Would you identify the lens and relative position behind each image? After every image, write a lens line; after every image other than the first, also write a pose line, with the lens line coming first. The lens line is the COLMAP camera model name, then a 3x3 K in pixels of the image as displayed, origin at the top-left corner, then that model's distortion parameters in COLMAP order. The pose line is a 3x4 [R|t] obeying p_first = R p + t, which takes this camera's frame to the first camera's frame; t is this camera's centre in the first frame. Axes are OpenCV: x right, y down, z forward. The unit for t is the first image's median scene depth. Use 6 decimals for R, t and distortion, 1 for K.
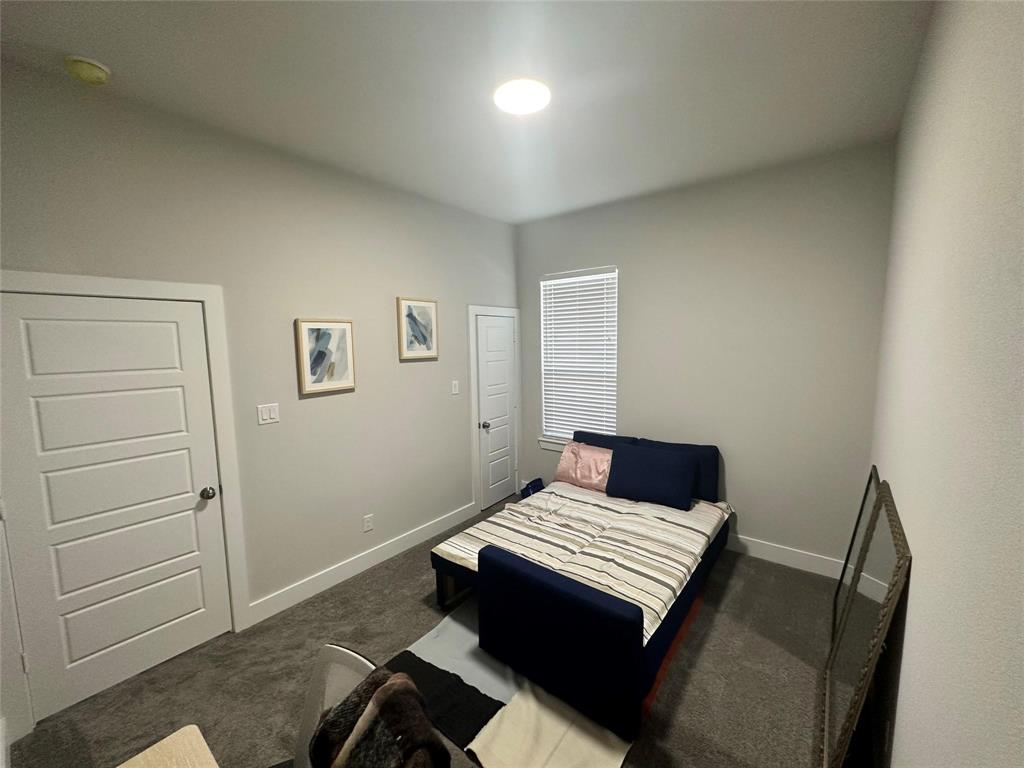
lens RADIAL K [[409.0, 0, 511.7], [0, 409.0, 383.2], [0, 0, 1]] dist [-0.003521, 0.000777]
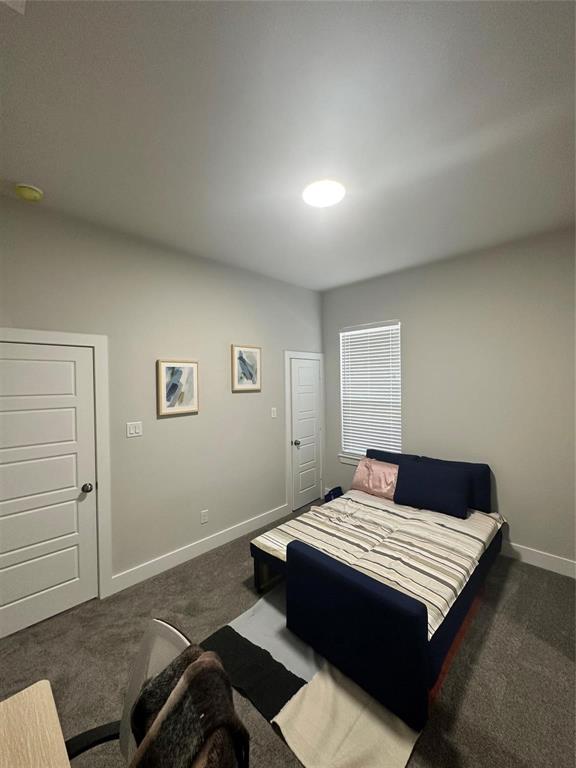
lens RADIAL K [[306.8, 0, 288.4], [0, 306.8, 385.3], [0, 0, 1]] dist [-0.003521, 0.000777]
pose [[0.994647, 0.004512, -0.103232, 0.013737], [-0.013652, 0.996027, -0.088002, 0.011587], [0.102424, 0.088940, 0.990757, 0.036399]]
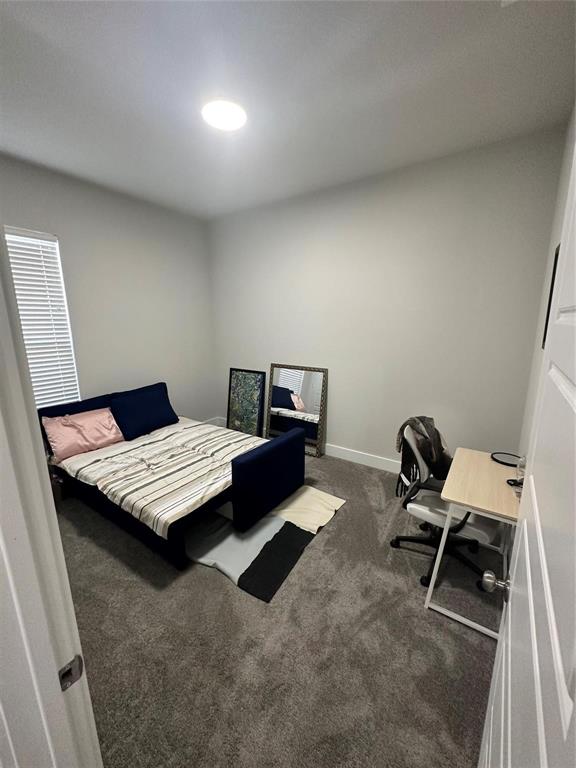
lens RADIAL K [[306.8, 0, 288.7], [0, 306.8, 383.1], [0, 0, 1]] dist [-0.003521, 0.000777]
pose [[-0.070095, -0.185487, 0.980143, -0.865061], [0.113491, 0.974698, 0.192573, -0.017116], [-0.991063, 0.124736, -0.047271, 0.724585]]
